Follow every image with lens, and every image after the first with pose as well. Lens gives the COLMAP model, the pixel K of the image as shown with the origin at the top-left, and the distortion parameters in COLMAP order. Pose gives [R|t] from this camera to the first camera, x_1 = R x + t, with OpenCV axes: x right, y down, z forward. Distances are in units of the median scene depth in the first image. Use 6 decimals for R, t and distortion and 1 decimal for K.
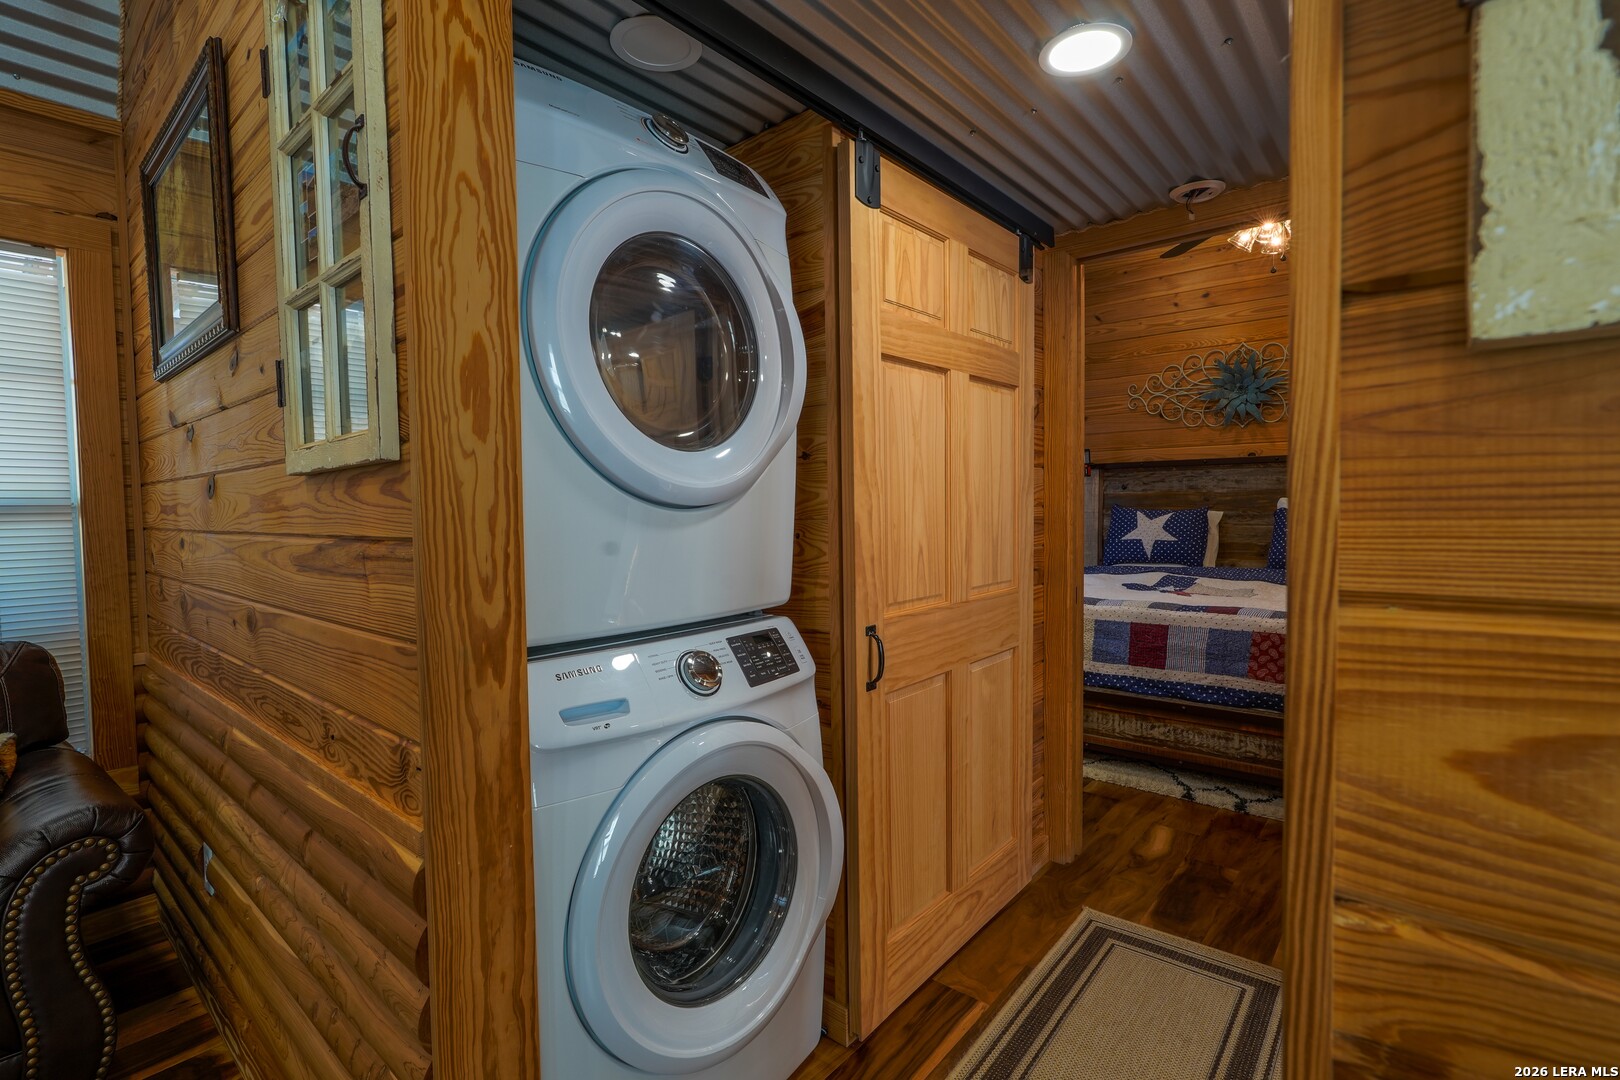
lens RADIAL K [[717.3, 0, 809.7], [0, 717.3, 531.8], [0, 0, 1]] dist [-0.004155, 0.000814]
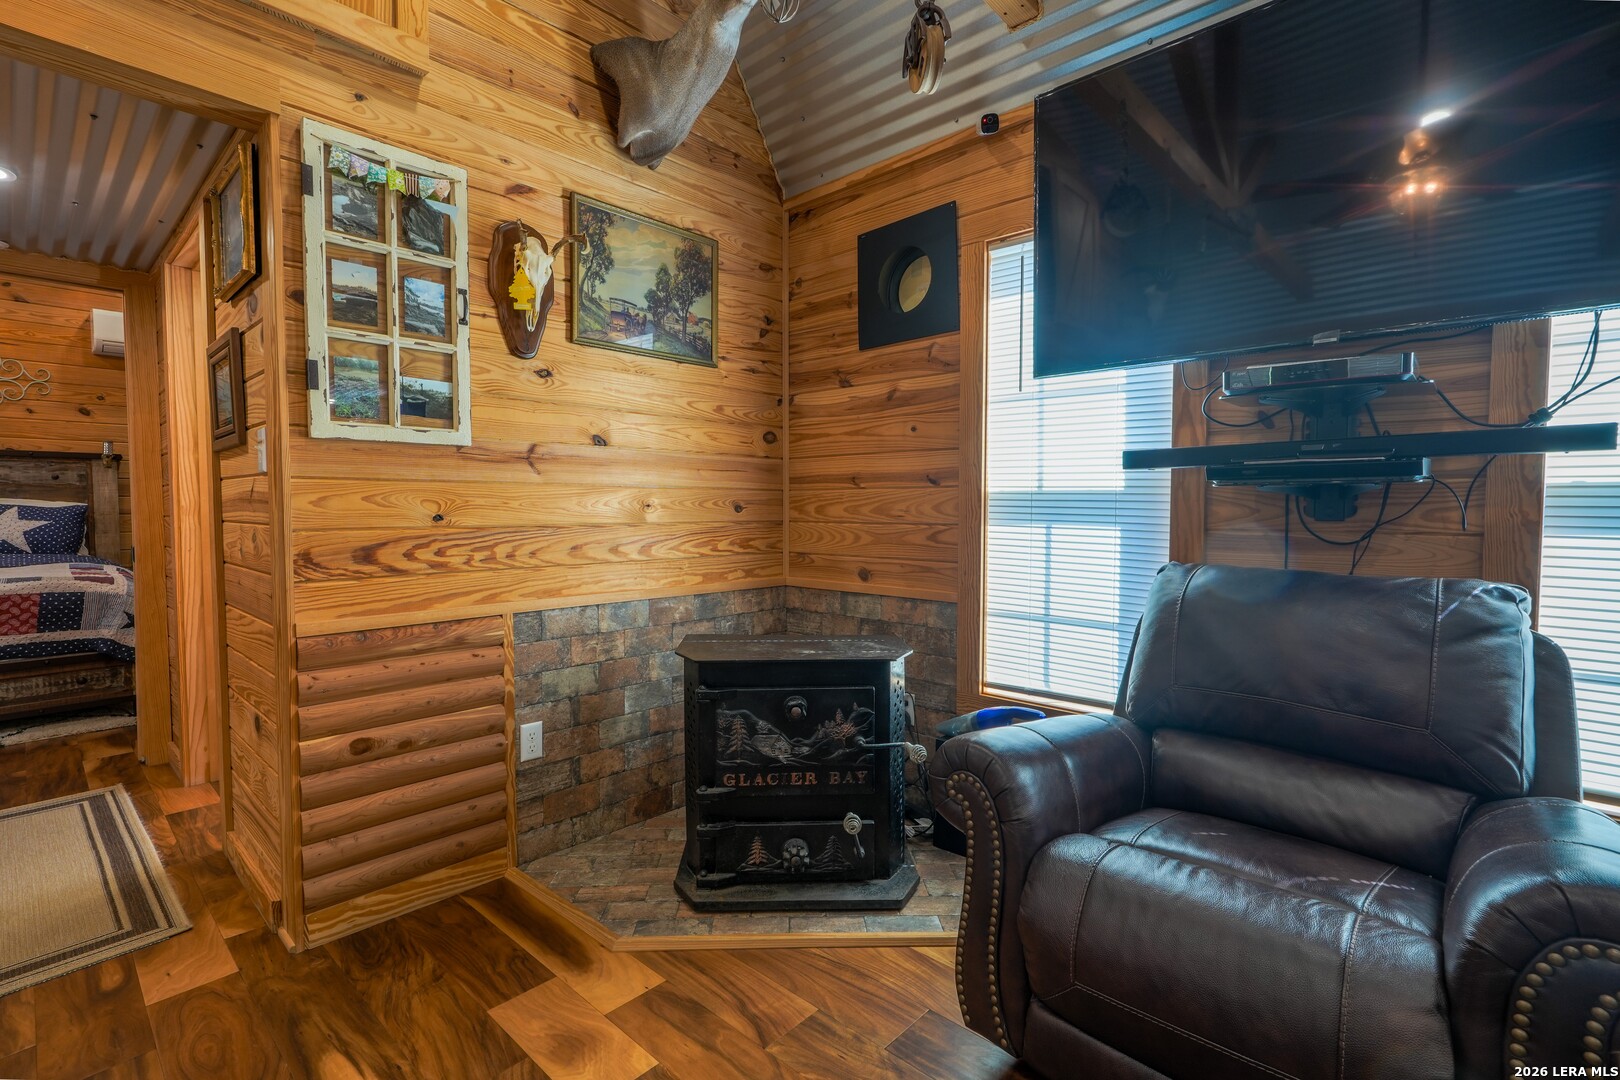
lens RADIAL K [[717.3, 0, 809.7], [0, 717.3, 531.8], [0, 0, 1]] dist [-0.004155, 0.000814]
pose [[-0.001787, -0.025681, 0.999669, -0.346626], [0.043508, 0.998722, 0.025735, 0.038865], [-0.999051, 0.043540, -0.000667, -0.216790]]
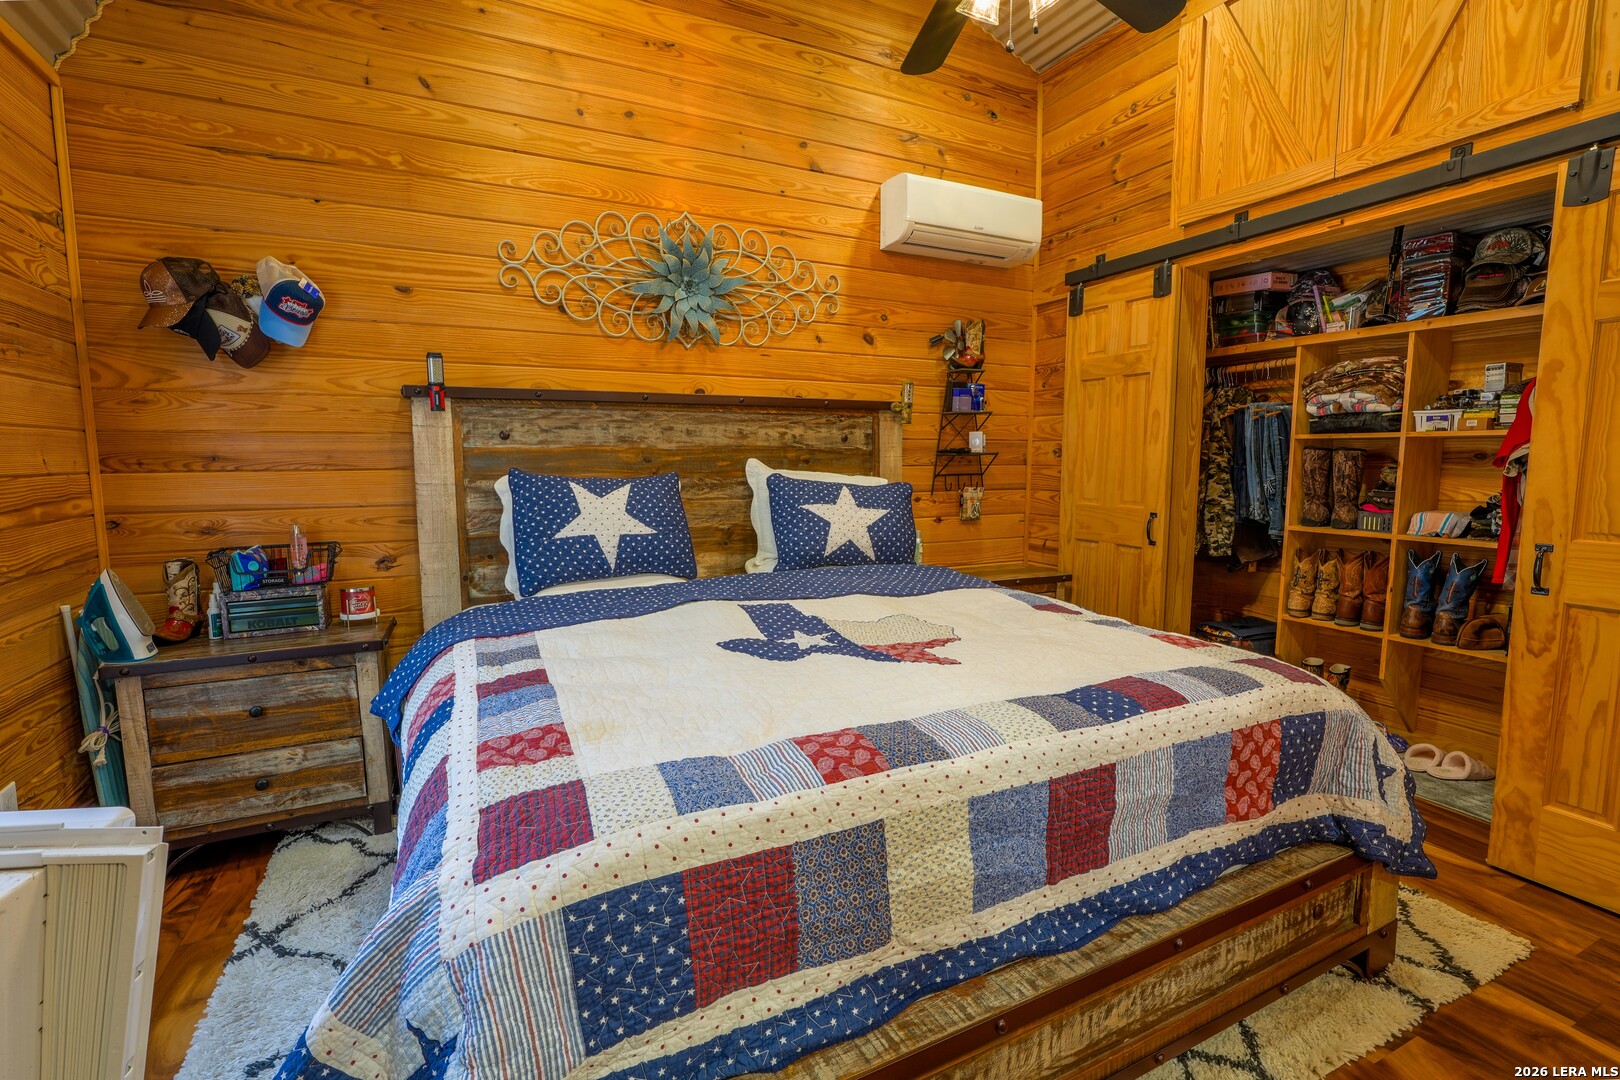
lens RADIAL K [[719.0, 0, 775.1], [0, 719.0, 526.0], [0, 0, 1]] dist [-0.002525, 0.000025]
pose [[0.388140, -0.080609, 0.918069, 0.028732], [0.032964, 0.996744, 0.073581, -0.031818], [-0.921011, 0.001703, 0.389533, 0.687630]]
